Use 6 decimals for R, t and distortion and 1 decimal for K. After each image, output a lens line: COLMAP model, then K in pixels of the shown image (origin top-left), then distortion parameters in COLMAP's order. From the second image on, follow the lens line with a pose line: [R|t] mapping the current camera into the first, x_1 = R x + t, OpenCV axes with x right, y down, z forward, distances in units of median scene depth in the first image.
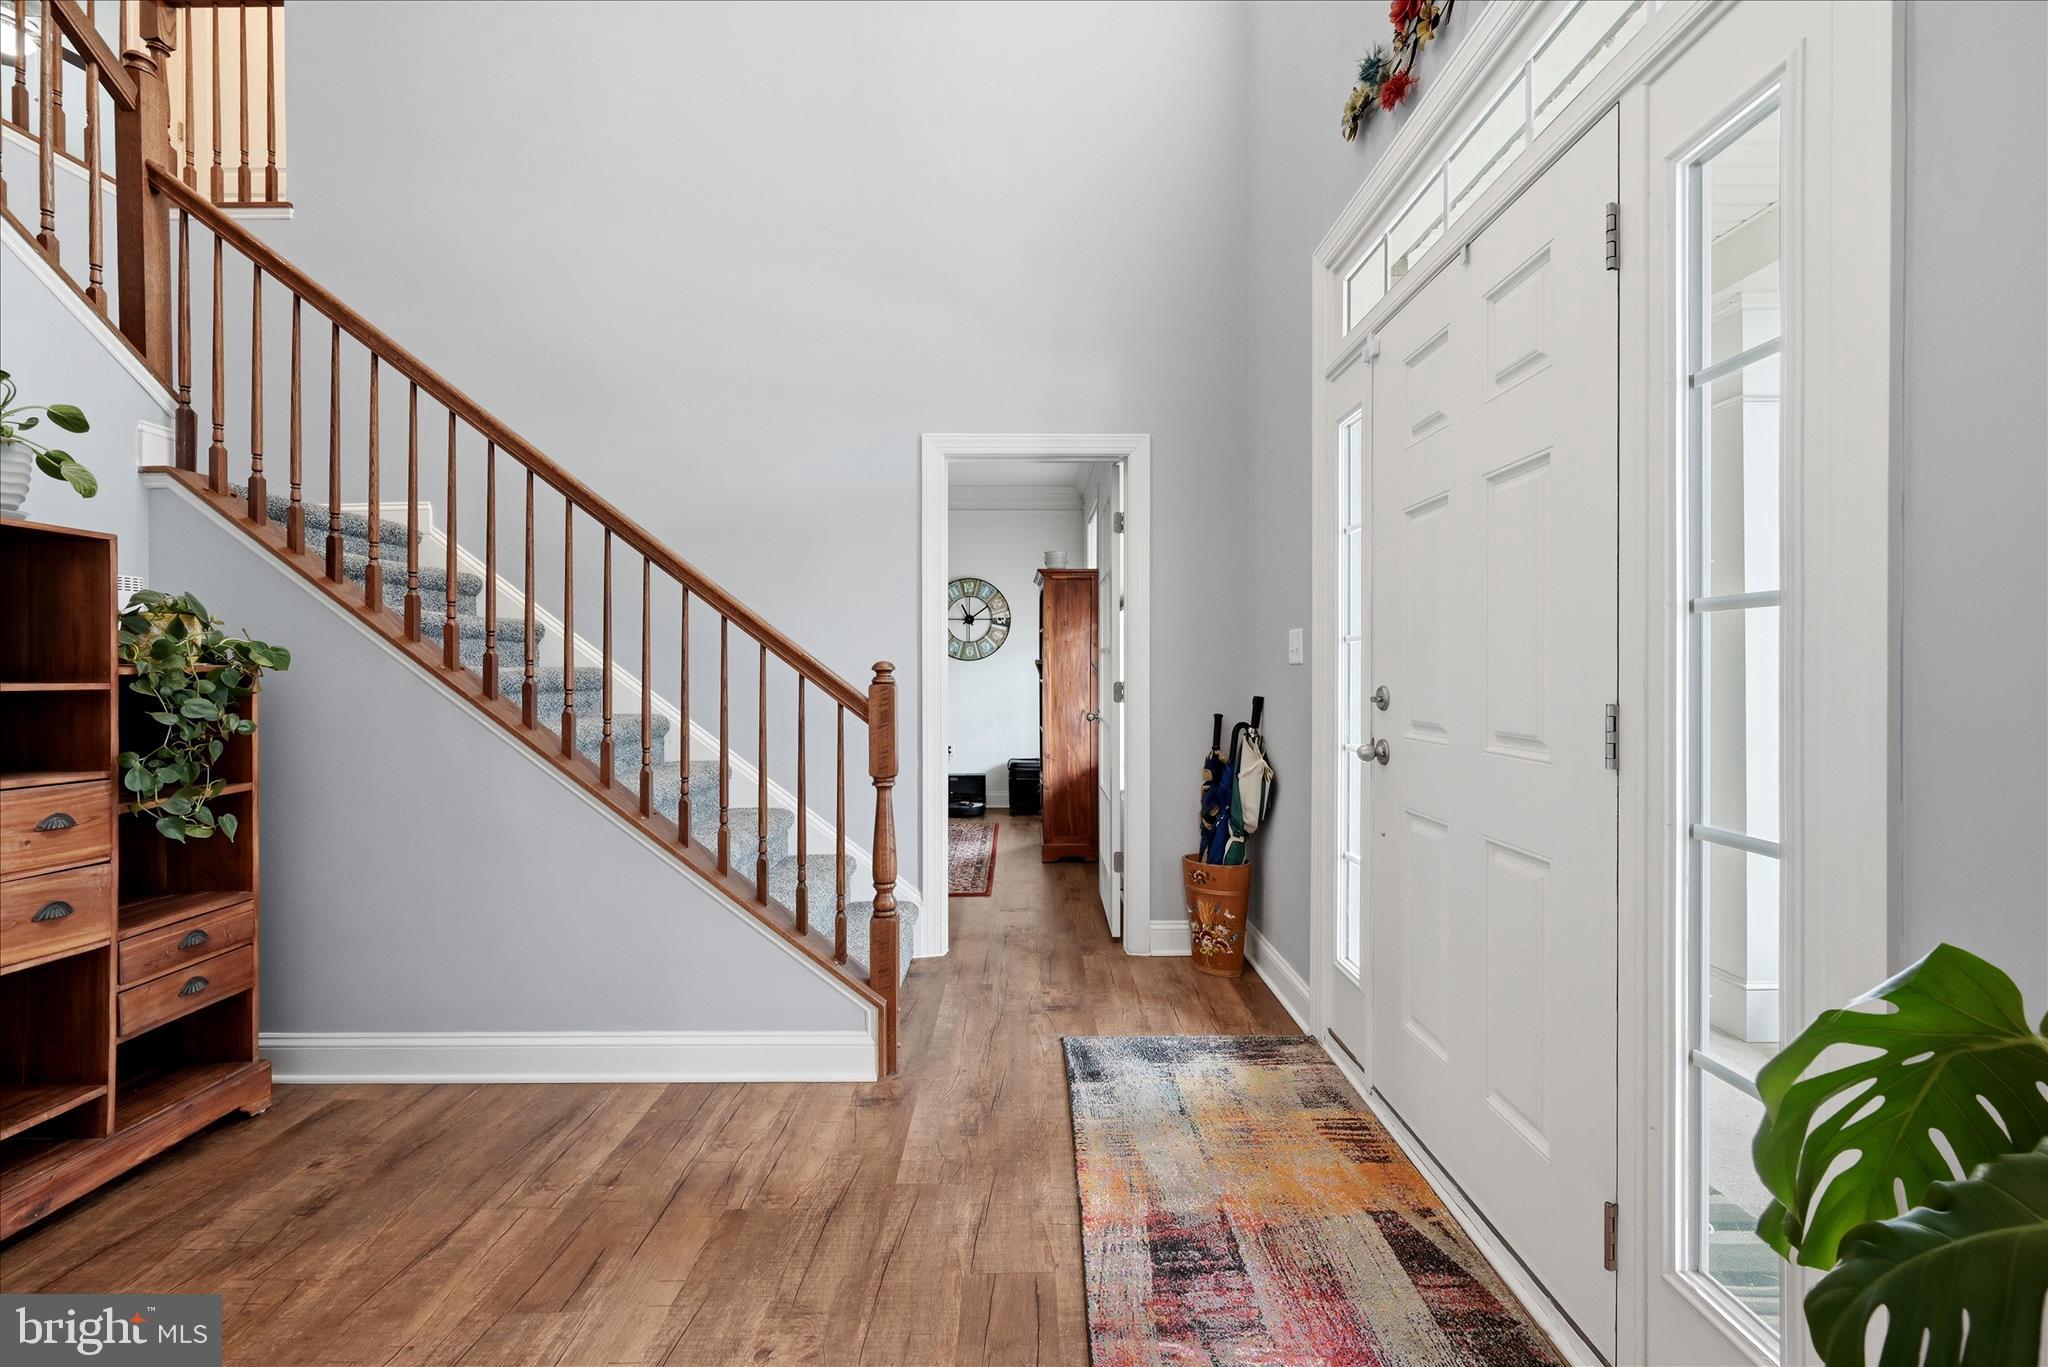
lens RADIAL K [[844.9, 0, 1029.9], [0, 844.9, 675.5], [0, 0, 1]] dist [0.000949, -0.000472]
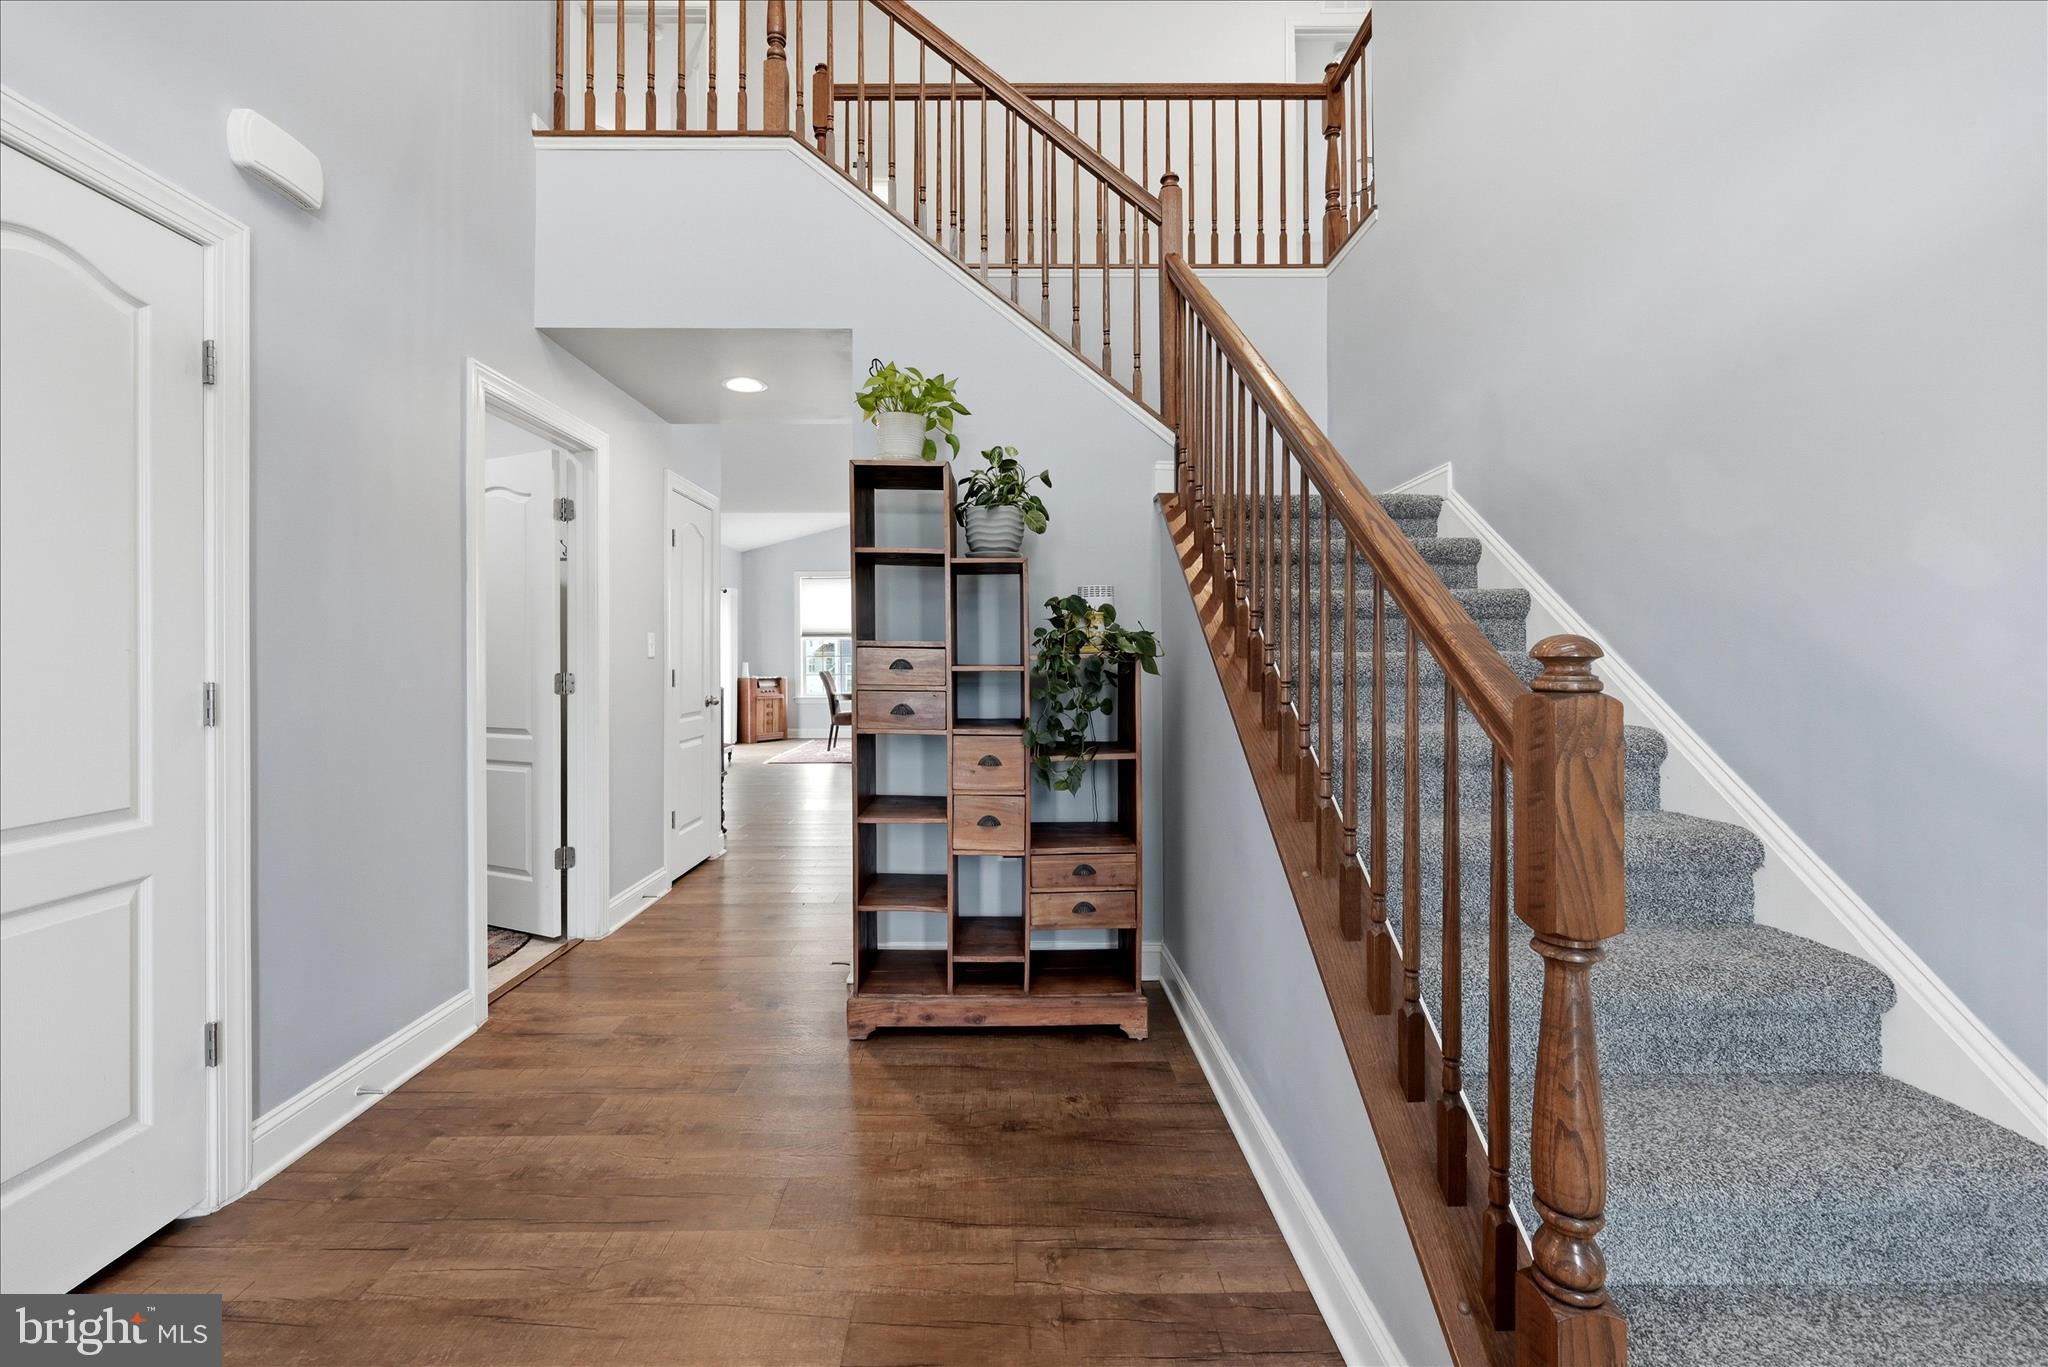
lens RADIAL K [[844.9, 0, 1025.8], [0, 844.9, 662.2], [0, 0, 1]] dist [0.000949, -0.000472]
pose [[-0.001828, 0.007833, -0.999968, 0.272863], [-0.006020, 0.999951, 0.007843, -0.007559], [0.999980, 0.006035, -0.001781, 0.954215]]
